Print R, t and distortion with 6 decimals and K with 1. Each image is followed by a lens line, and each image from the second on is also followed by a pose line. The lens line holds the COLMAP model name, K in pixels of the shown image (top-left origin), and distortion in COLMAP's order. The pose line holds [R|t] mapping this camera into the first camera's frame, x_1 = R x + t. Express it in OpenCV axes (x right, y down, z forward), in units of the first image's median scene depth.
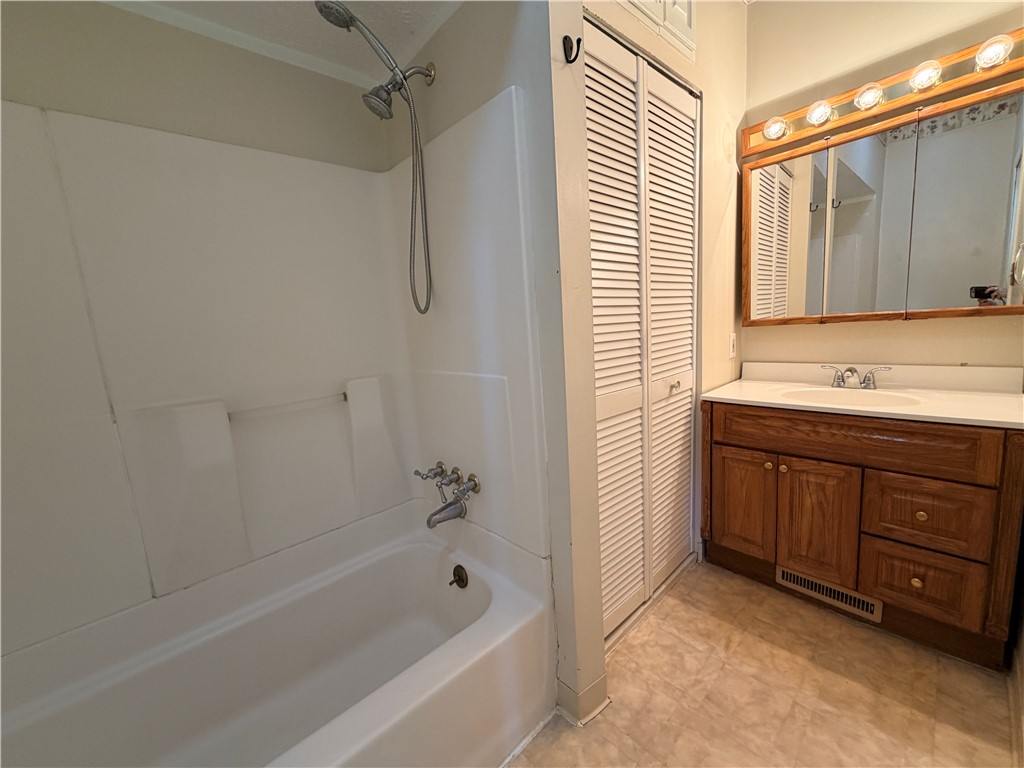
lens RADIAL K [[407.8, 0, 509.7], [0, 407.8, 384.7], [0, 0, 1]] dist [-0.000290, 0.000163]
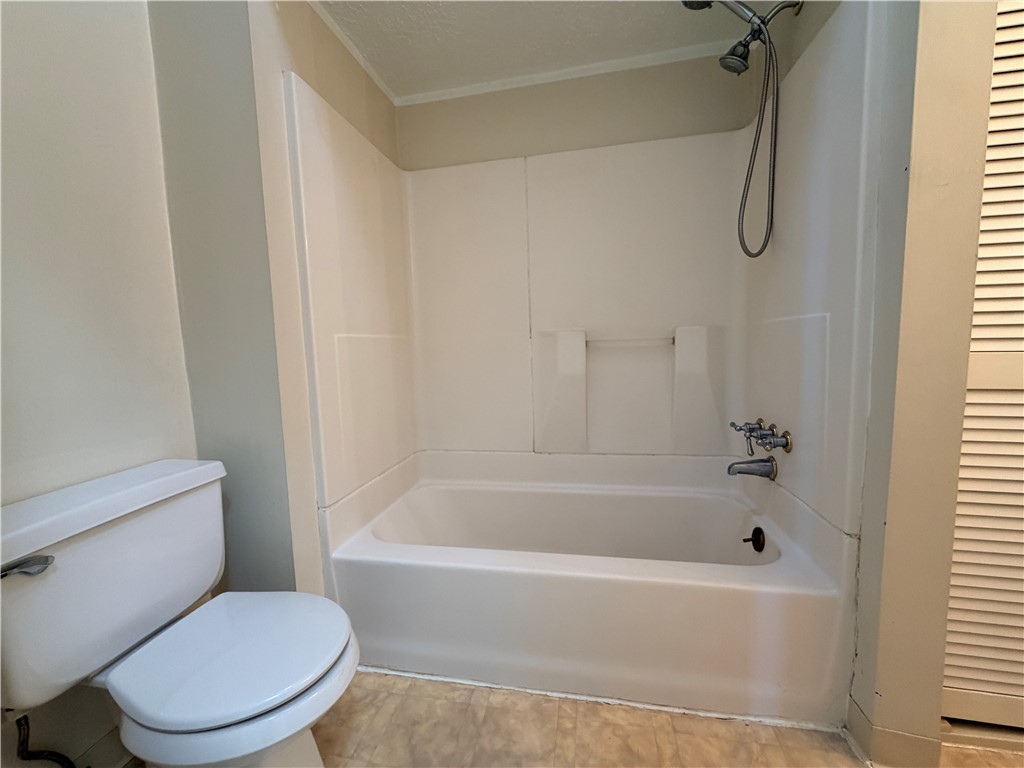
lens RADIAL K [[407.8, 0, 509.7], [0, 407.8, 384.7], [0, 0, 1]] dist [-0.000290, 0.000163]
pose [[0.592822, 0.130359, -0.794713, 0.285662], [-0.132333, 0.989167, 0.063542, 0.159061], [0.794387, 0.067498, 0.603650, -0.056715]]
